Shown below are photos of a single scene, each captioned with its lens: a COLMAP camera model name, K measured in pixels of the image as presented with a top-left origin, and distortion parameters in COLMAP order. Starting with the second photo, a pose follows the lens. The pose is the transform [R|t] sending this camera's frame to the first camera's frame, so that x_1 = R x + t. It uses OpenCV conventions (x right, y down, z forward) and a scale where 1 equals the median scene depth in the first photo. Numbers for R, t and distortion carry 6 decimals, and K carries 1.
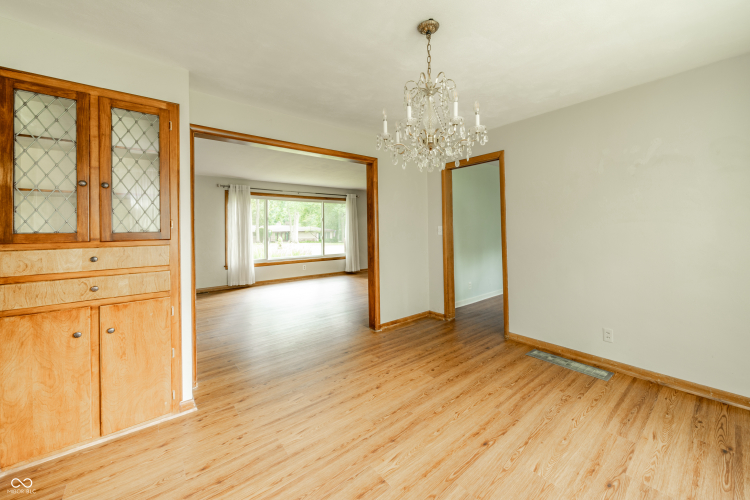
lens RADIAL K [[277.3, 0, 370.7], [0, 277.3, 227.9], [0, 0, 1]] dist [0.000076, -0.000184]
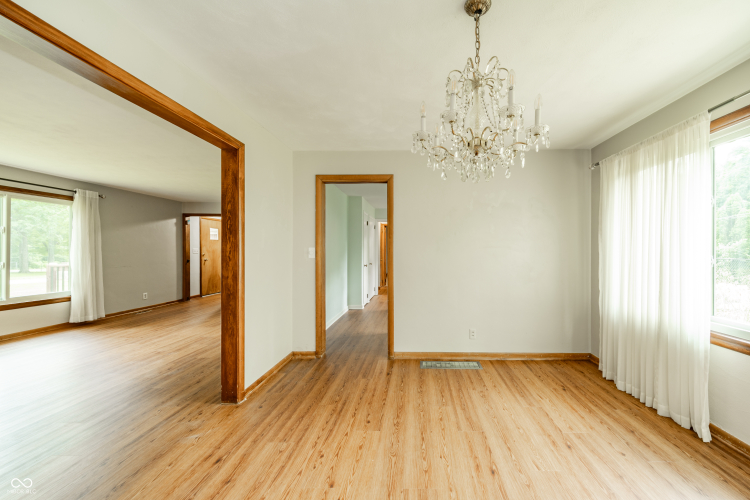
lens RADIAL K [[277.3, 0, 402.7], [0, 277.3, 251.2], [0, 0, 1]] dist [0.000076, -0.000184]
pose [[0.644077, 0.015571, 0.764802, -0.319926], [-0.014239, 0.999864, -0.008365, 0.010739], [-0.764828, -0.005502, 0.644211, 0.363854]]
